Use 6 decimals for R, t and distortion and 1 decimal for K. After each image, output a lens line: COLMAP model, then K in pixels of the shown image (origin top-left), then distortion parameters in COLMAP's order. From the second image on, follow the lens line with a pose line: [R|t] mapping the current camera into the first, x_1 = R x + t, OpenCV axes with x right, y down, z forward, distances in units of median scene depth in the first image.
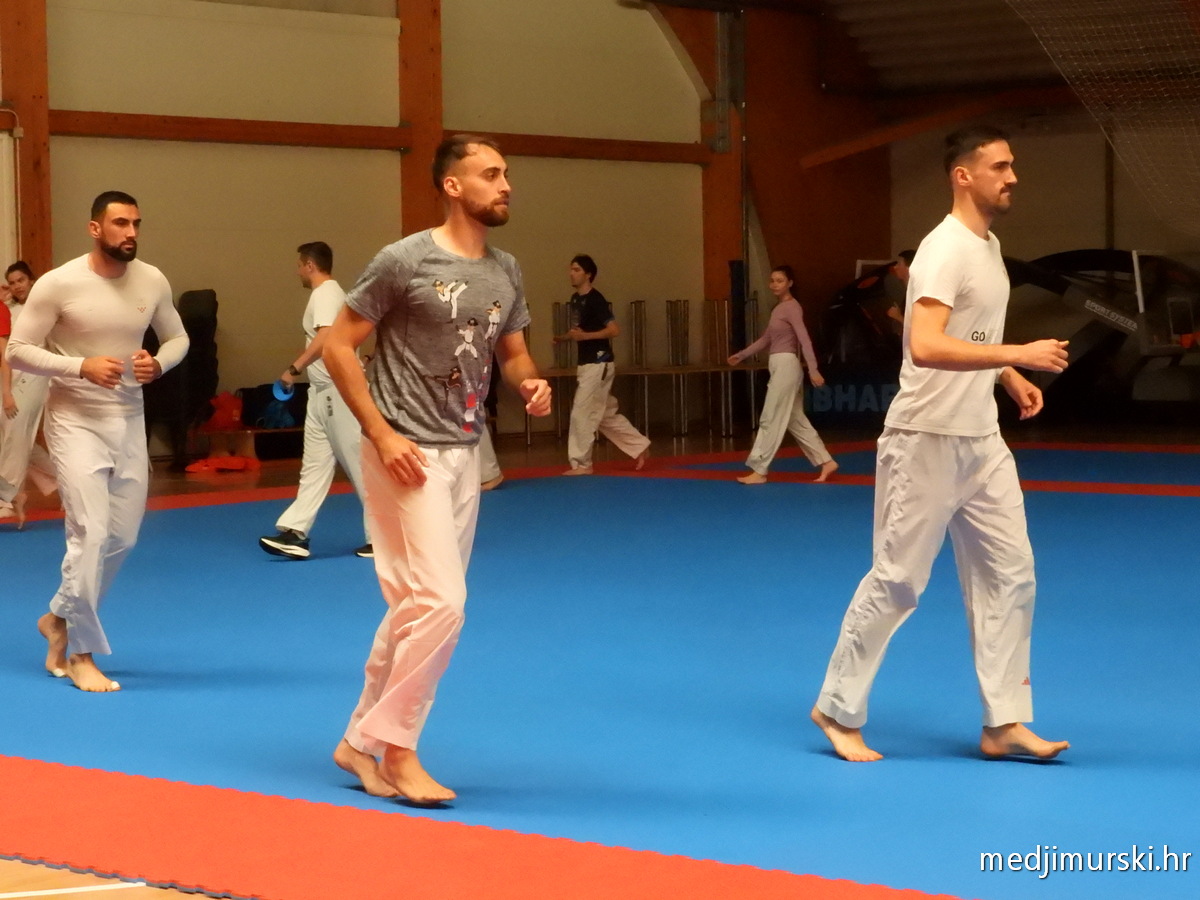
lens RADIAL K [[2862.0, 0, 608.8], [0, 2862.0, 413.5], [0, 0, 1]] dist [0.003005, 0.000000]
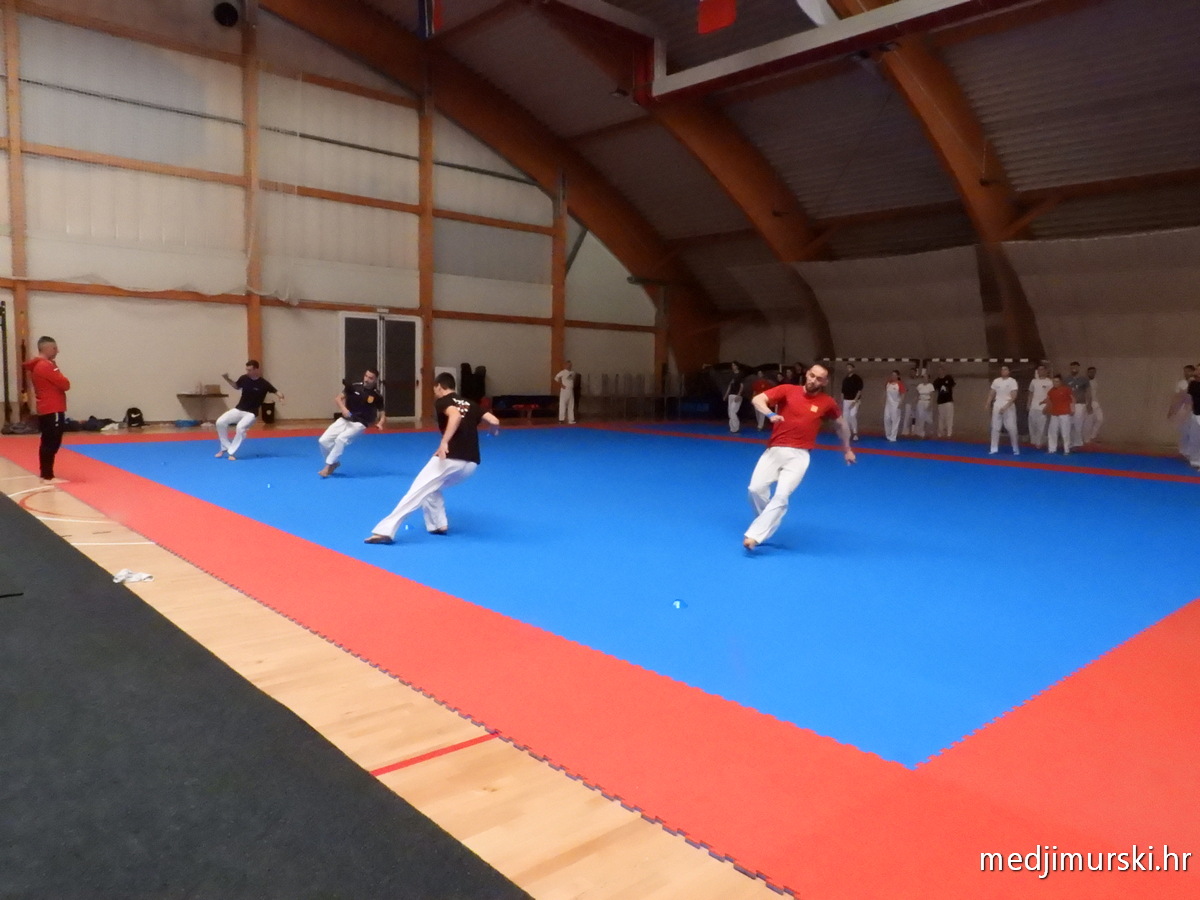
lens RADIAL K [[861.3, 0, 603.5], [0, 861.3, 452.2], [0, 0, 1]] dist [-0.013343, 0.003356]
pose [[0.991212, 0.048222, -0.123180, 0.106580], [-0.041728, 0.997627, 0.054767, -0.003530], [0.125528, -0.049146, 0.990872, 0.020420]]
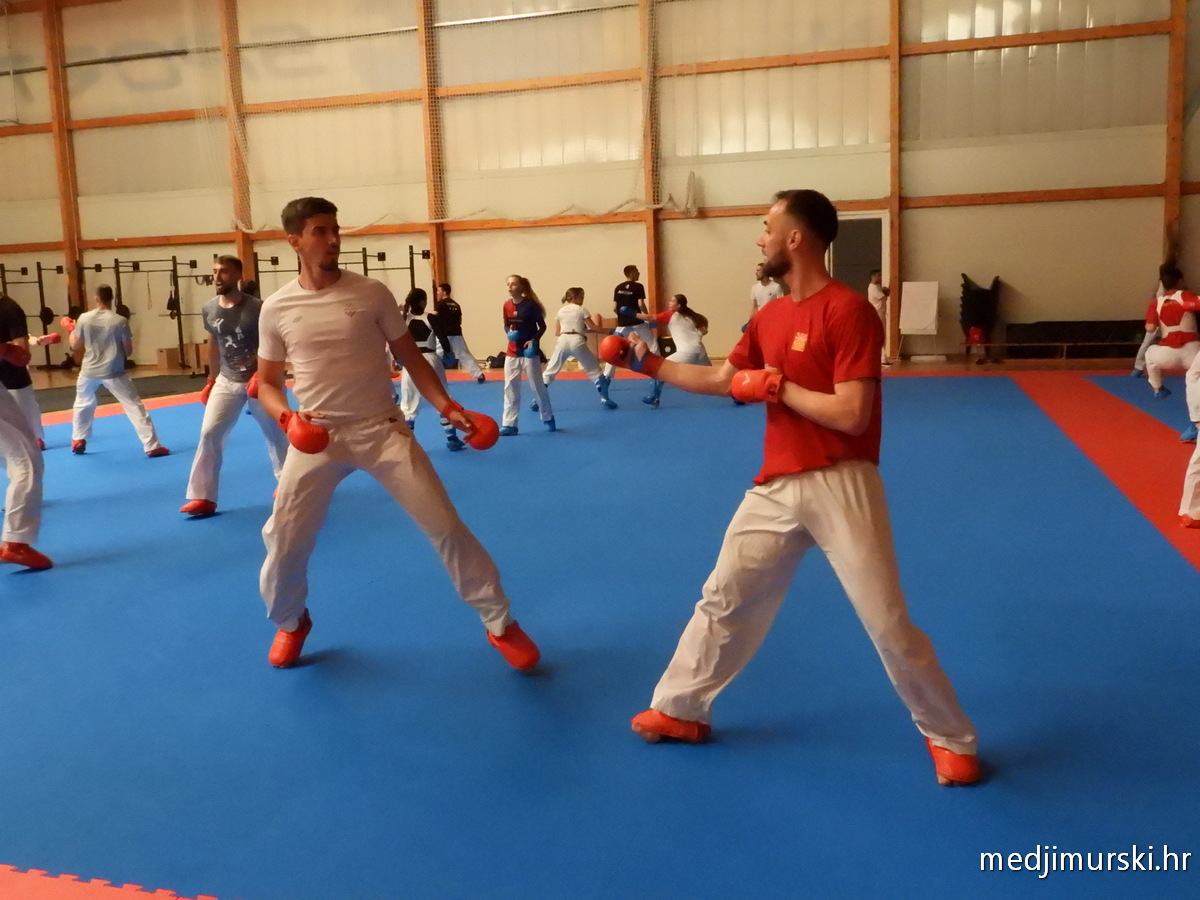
lens RADIAL K [[1082.4, 0, 602.7], [0, 1082.4, 448.2], [0, 0, 1]] dist [-0.001371, -0.008119]
pose [[0.401535, 0.128690, -0.906757, 0.408176], [-0.011822, 0.990724, 0.135372, -0.018800], [0.915767, -0.043637, 0.399332, 0.349936]]
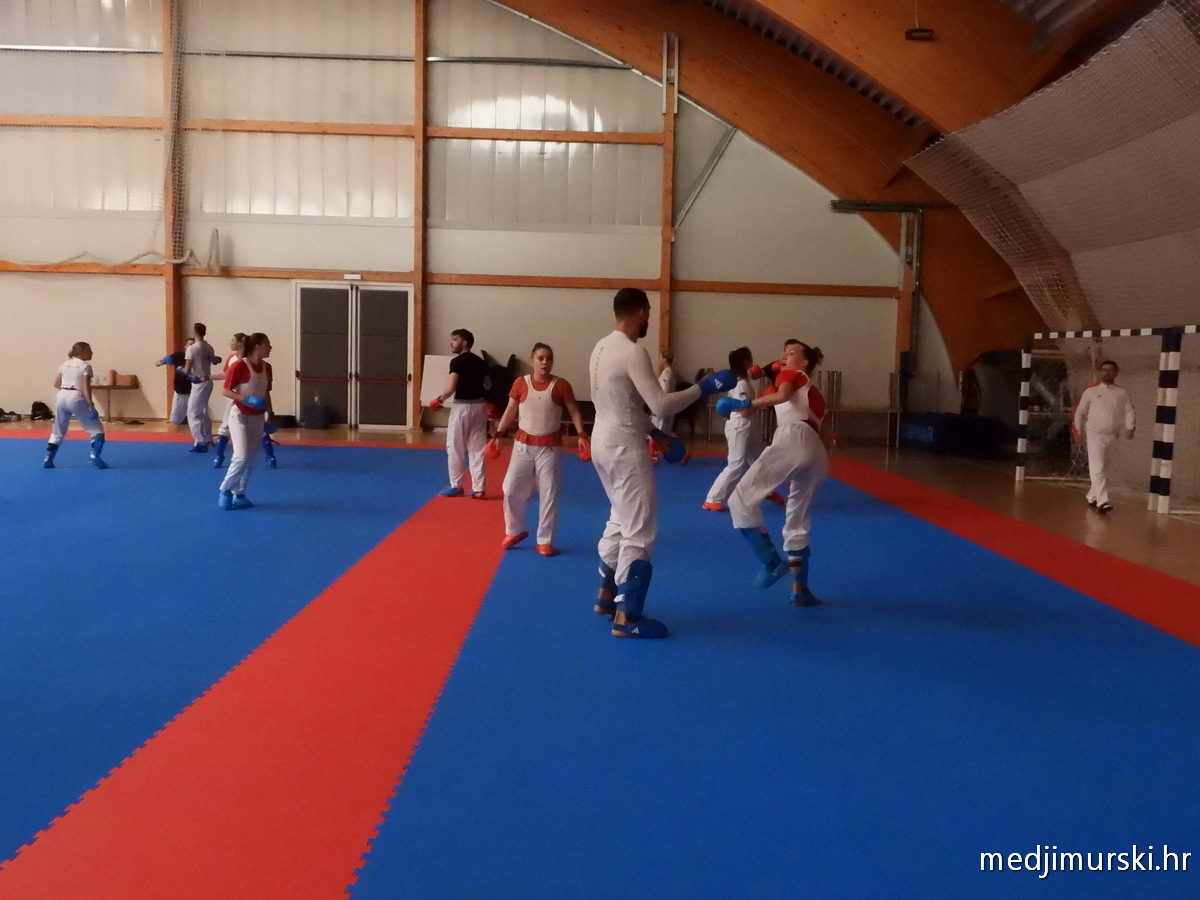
lens RADIAL K [[1082.4, 0, 605.9], [0, 1082.4, 444.2], [0, 0, 1]] dist [-0.001371, -0.008119]
pose [[0.654237, 0.090961, -0.750800, 0.455480], [-0.067013, 0.995808, 0.062250, -0.026487], [0.753315, 0.009587, 0.657590, 0.432172]]
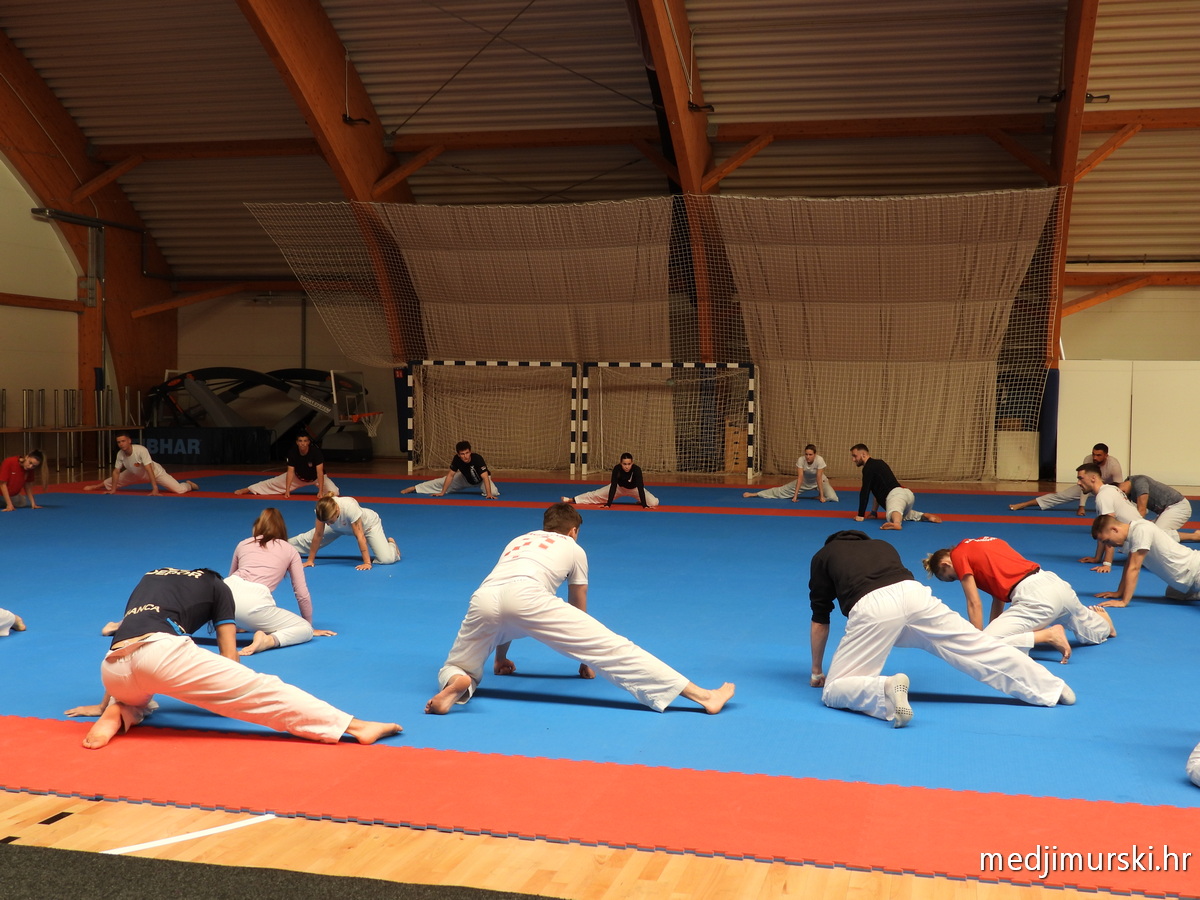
lens RADIAL K [[1442.4, 0, 606.1], [0, 1442.4, 444.8], [0, 0, 1]] dist [-0.003146, 0.000000]
pose [[0.894967, 0.010635, 0.446005, -0.075344], [-0.009205, 0.999943, -0.005374, -0.004151], [-0.446036, 0.000704, 0.895015, 0.063468]]
